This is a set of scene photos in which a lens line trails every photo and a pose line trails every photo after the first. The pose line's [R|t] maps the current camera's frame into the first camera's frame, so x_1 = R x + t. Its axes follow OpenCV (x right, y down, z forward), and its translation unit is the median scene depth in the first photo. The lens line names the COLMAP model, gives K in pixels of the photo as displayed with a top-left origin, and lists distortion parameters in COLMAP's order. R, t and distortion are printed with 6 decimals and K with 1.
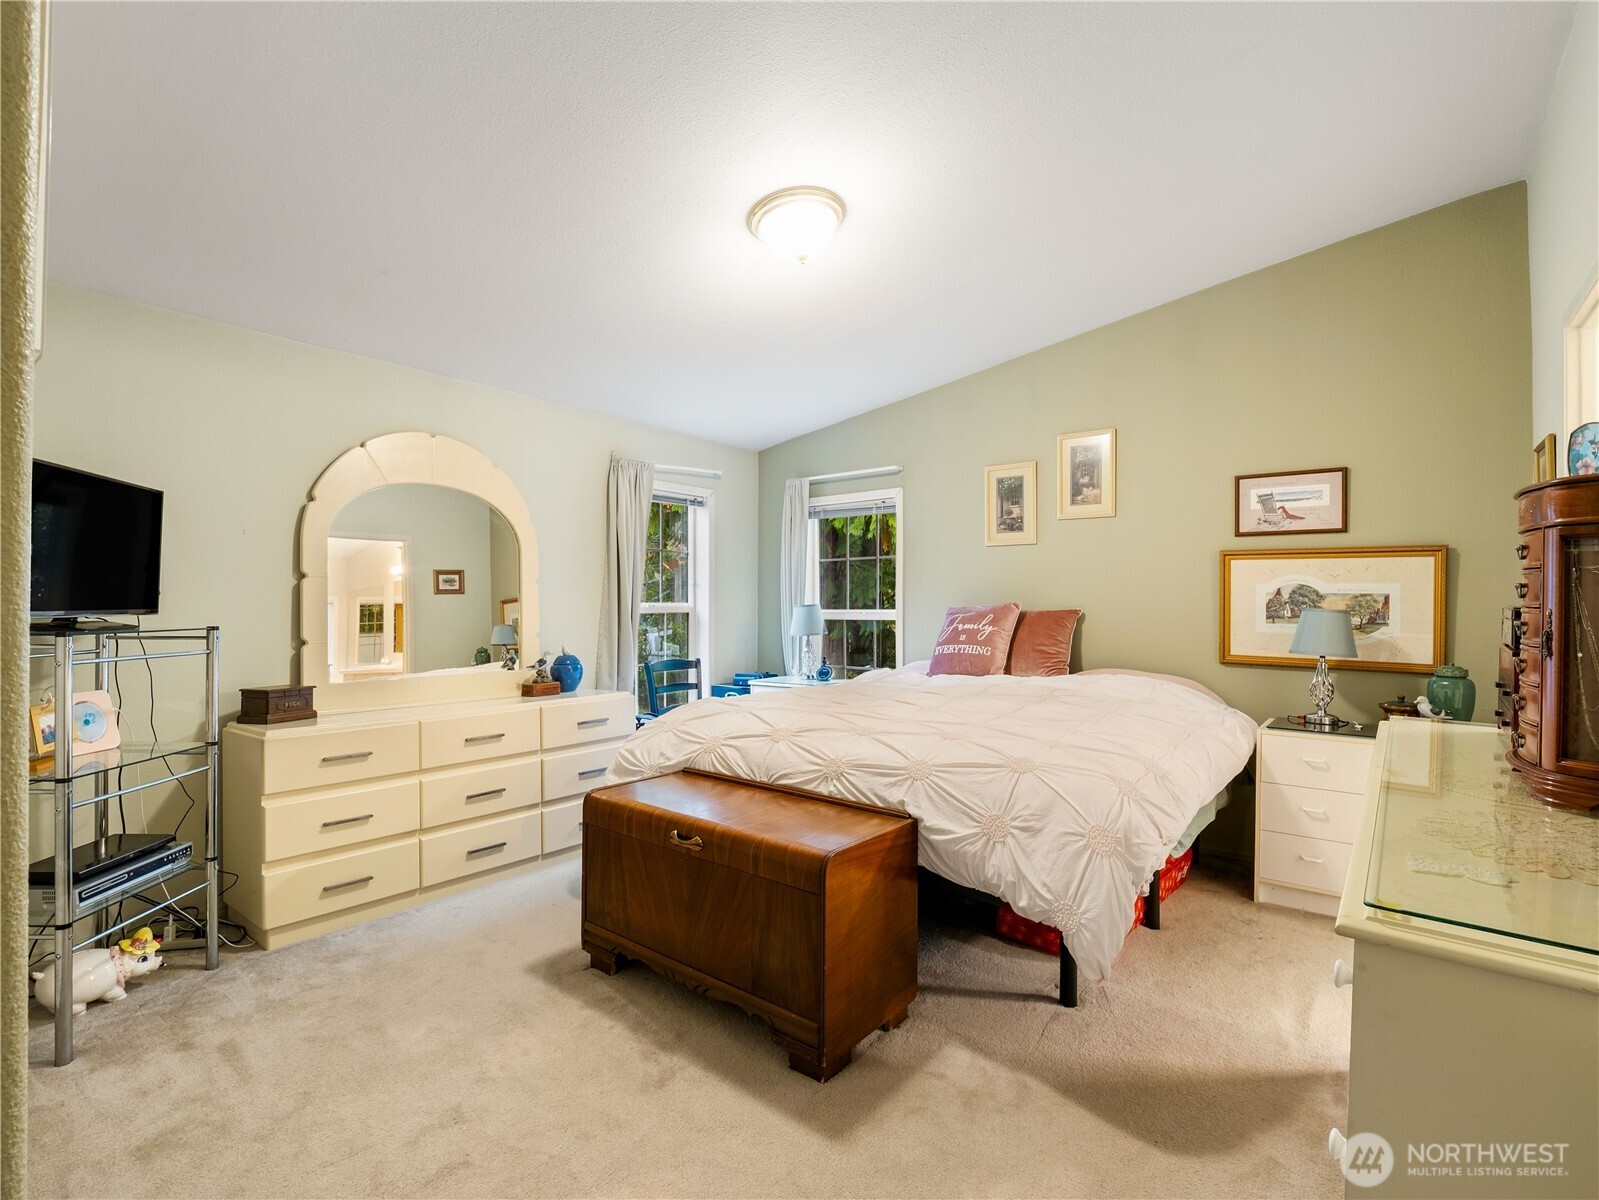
lens RADIAL K [[775.8, 0, 791.6], [0, 775.8, 598.5], [0, 0, 1]] dist [-0.013184, -0.000453]
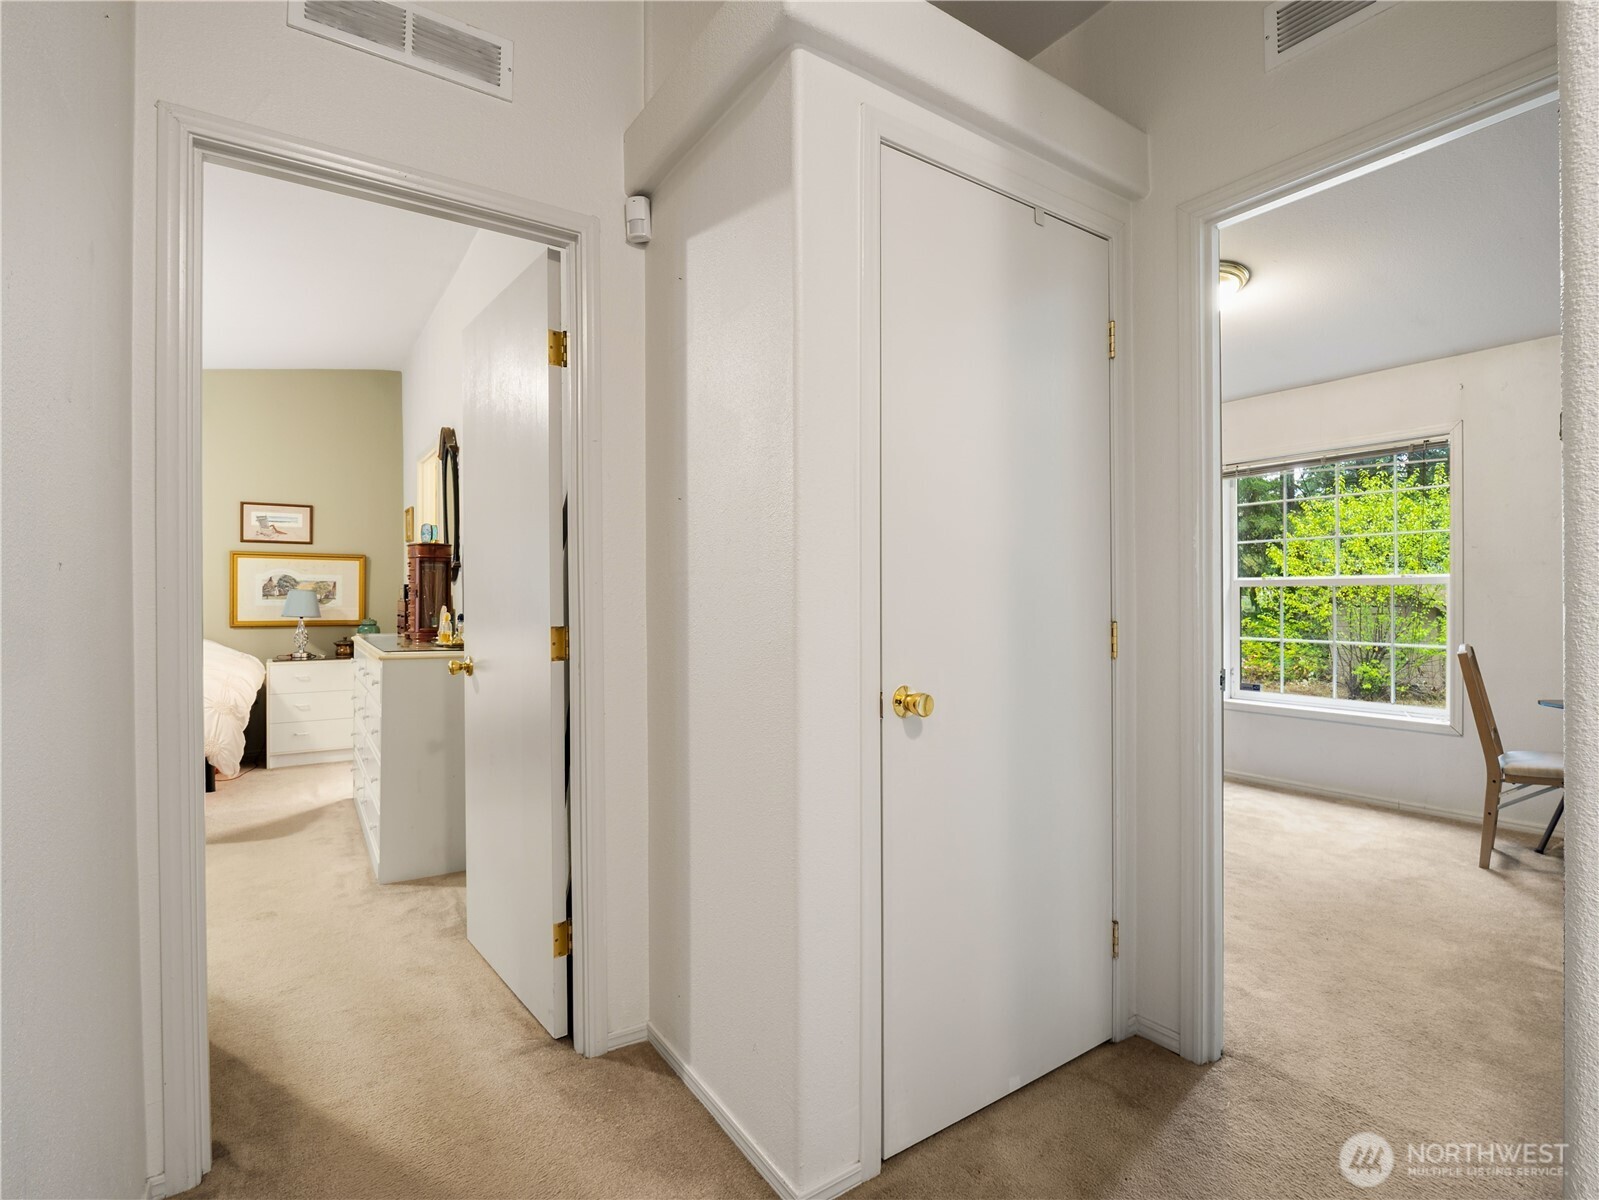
lens RADIAL K [[775.8, 0, 805.0], [0, 775.8, 596.4], [0, 0, 1]] dist [-0.013184, -0.000453]
pose [[0.301807, -0.006929, 0.953344, -0.560511], [0.001305, 0.999976, 0.006855, 0.017558], [-0.953368, -0.000825, 0.301808, -0.532861]]
